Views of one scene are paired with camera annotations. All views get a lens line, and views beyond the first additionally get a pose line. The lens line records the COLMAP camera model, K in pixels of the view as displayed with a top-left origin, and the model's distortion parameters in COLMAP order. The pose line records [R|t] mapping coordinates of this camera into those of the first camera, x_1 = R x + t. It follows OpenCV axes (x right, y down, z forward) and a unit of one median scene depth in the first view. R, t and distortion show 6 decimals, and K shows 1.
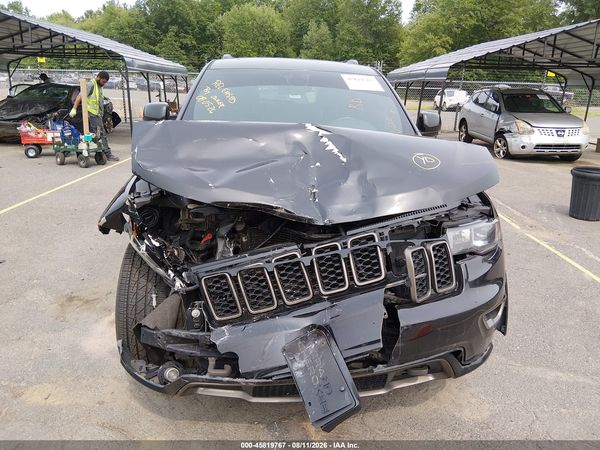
lens RADIAL K [[453.4, 0, 309.2], [0, 453.4, 239.4], [0, 0, 1]] dist [0.054737, -0.088367]
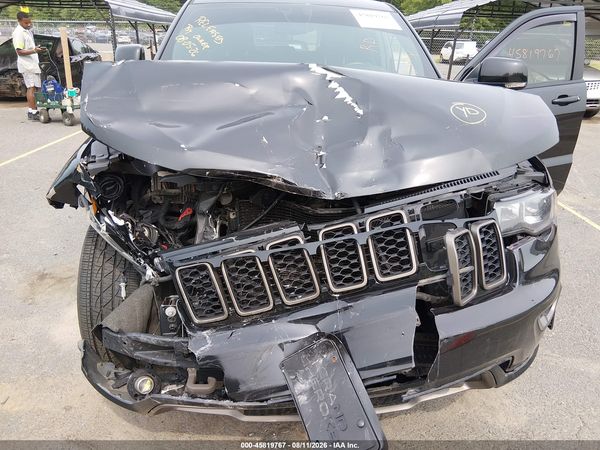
lens RADIAL K [[453.4, 0, 309.2], [0, 453.4, 239.4], [0, 0, 1]] dist [0.054737, -0.088367]
pose [[0.999988, -0.003114, -0.003726, -0.006614], [0.003431, 0.996088, 0.088296, -0.031606], [0.003437, -0.088307, 0.996087, 0.233110]]
